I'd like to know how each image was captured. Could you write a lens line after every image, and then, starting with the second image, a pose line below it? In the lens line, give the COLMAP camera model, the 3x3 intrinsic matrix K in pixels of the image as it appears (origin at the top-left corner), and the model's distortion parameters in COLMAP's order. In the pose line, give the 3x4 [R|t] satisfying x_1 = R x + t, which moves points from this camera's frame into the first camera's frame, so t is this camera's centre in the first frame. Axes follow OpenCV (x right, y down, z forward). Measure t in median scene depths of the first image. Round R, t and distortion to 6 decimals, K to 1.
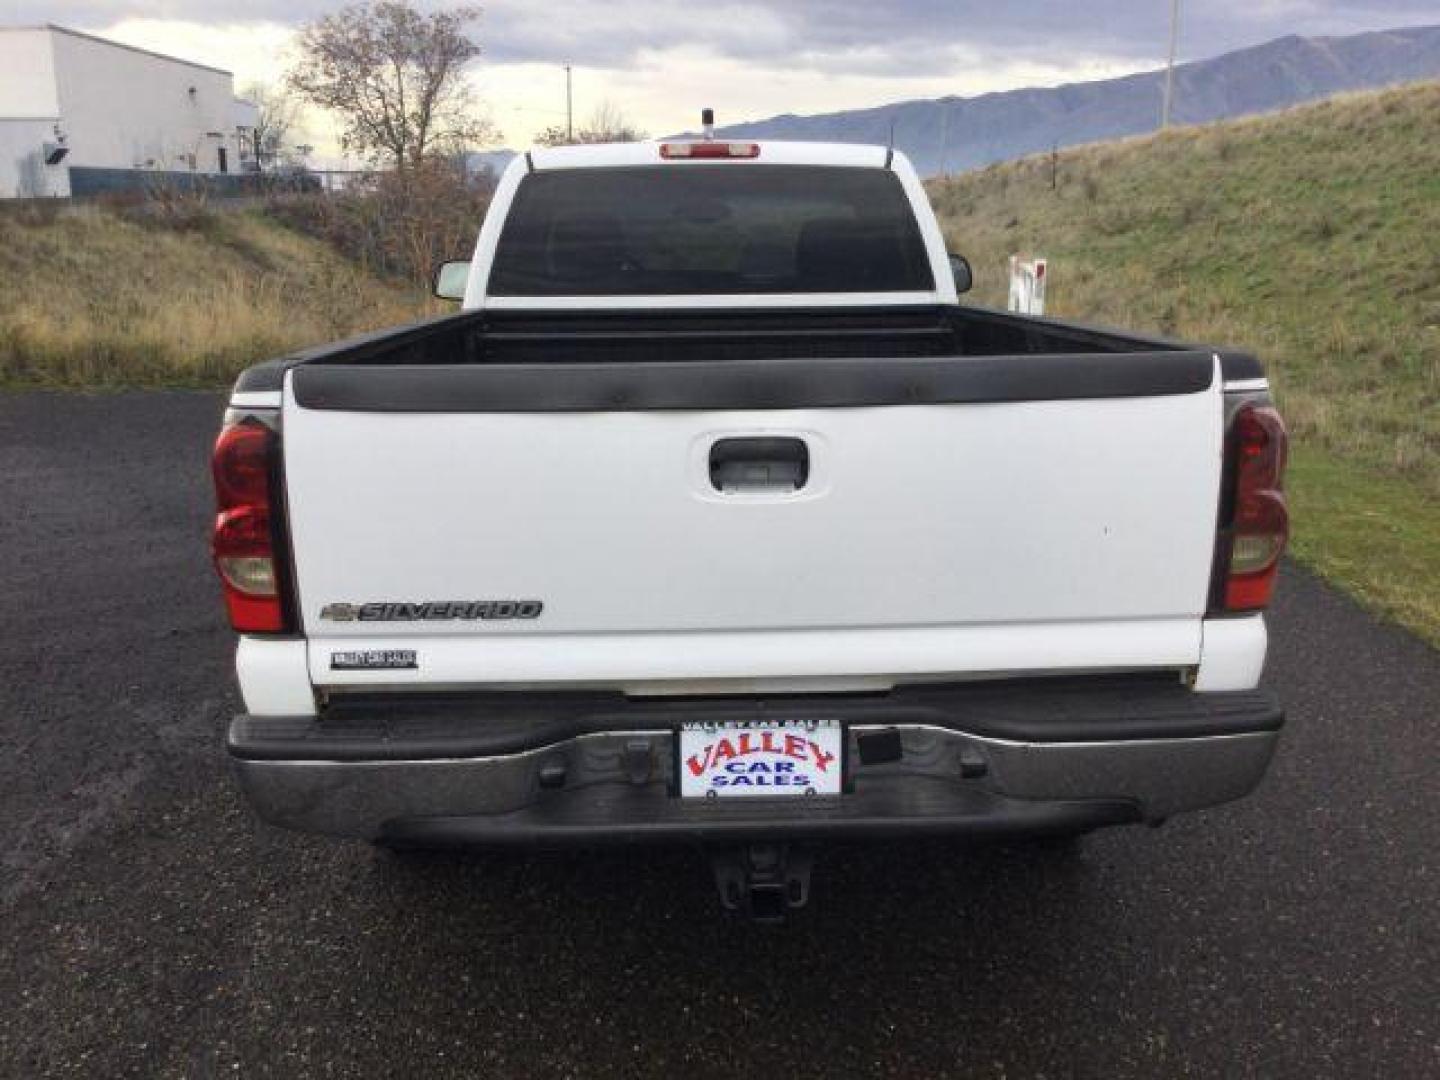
lens RADIAL K [[1232.7, 0, 715.9], [0, 1232.7, 564.6], [0, 0, 1]] dist [0.083864, -0.121721]
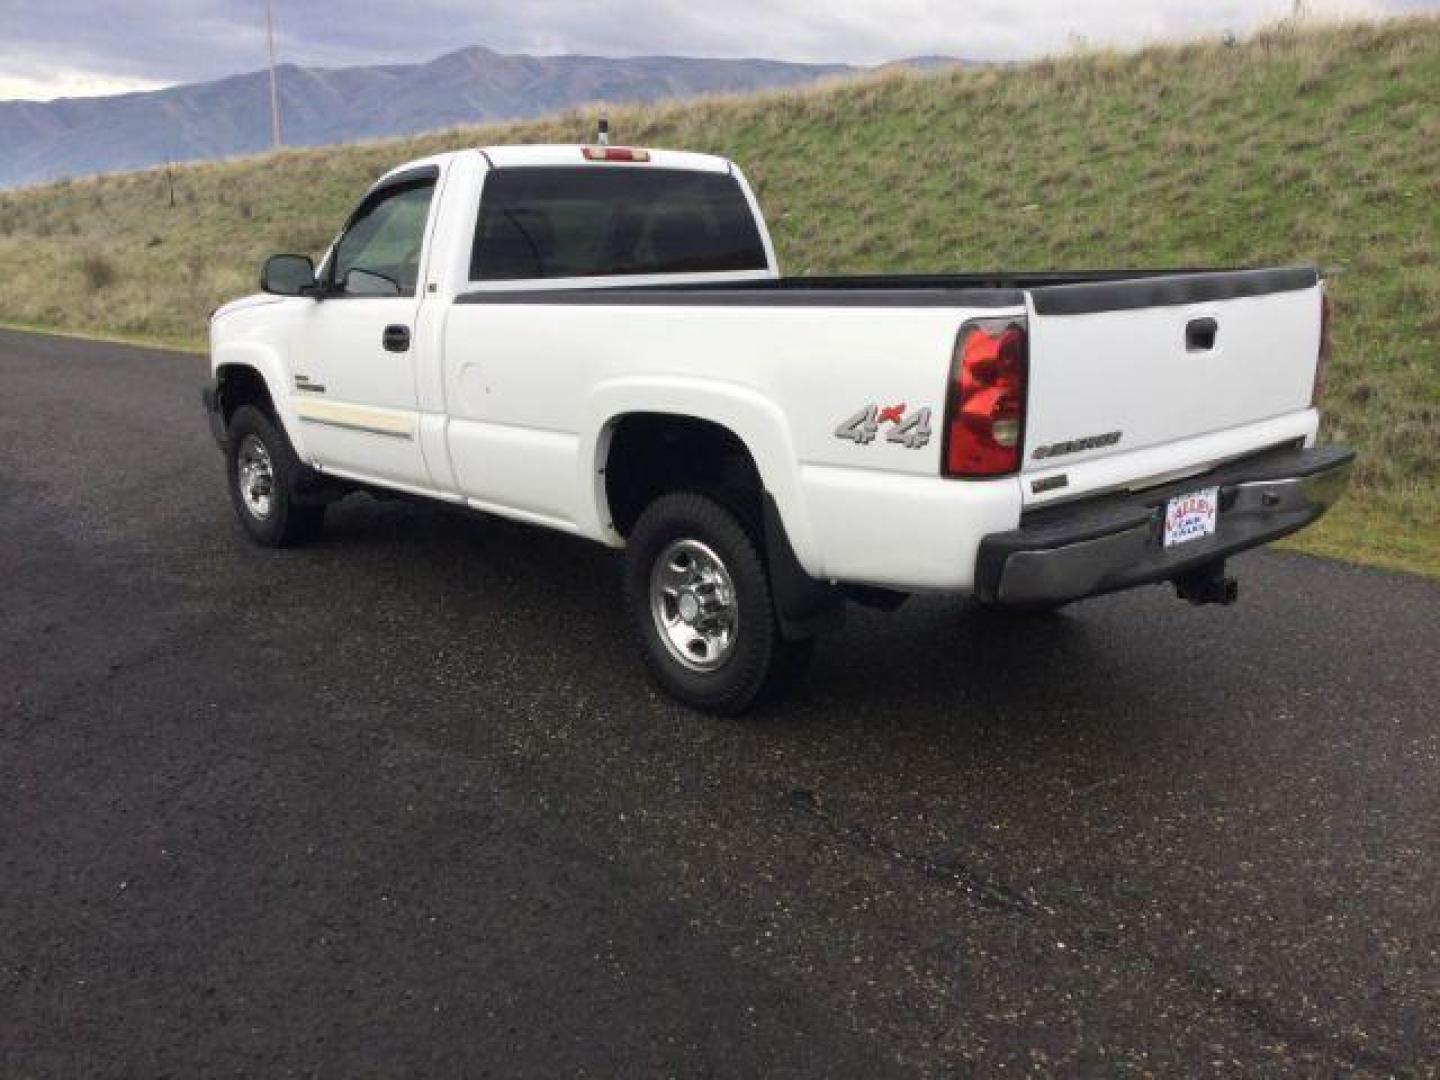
lens RADIAL K [[1274.8, 0, 720.0], [0, 1274.8, 540.0], [0, 0, 1]] dist [0.019394, 0.005225]
pose [[0.773738, -0.152166, 0.614959, -0.159480], [0.176628, 0.984048, 0.021261, 0.004171], [-0.608384, 0.092169, 0.788272, 0.003128]]
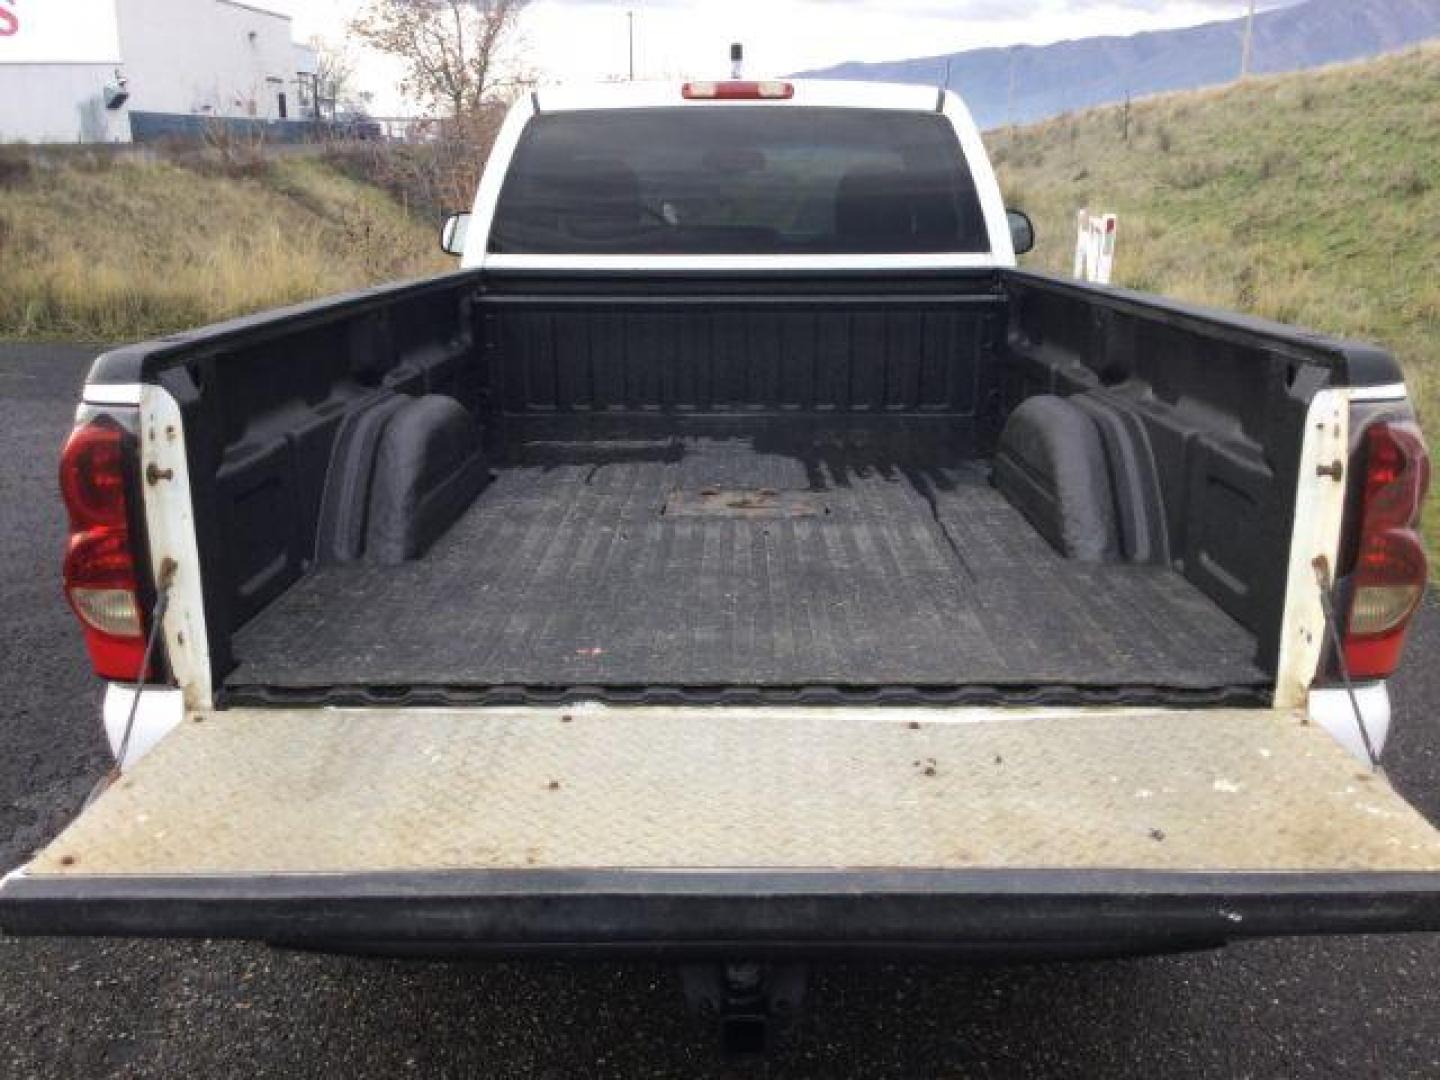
lens RADIAL K [[1240.3, 0, 725.0], [0, 1240.3, 558.4], [0, 0, 1]] dist [0.053448, -0.067010]
pose [[0.999157, 0.018859, -0.036457, 0.005556], [-0.017705, 0.999339, 0.031742, -0.006225], [0.037031, -0.031070, 0.998831, 0.022216]]
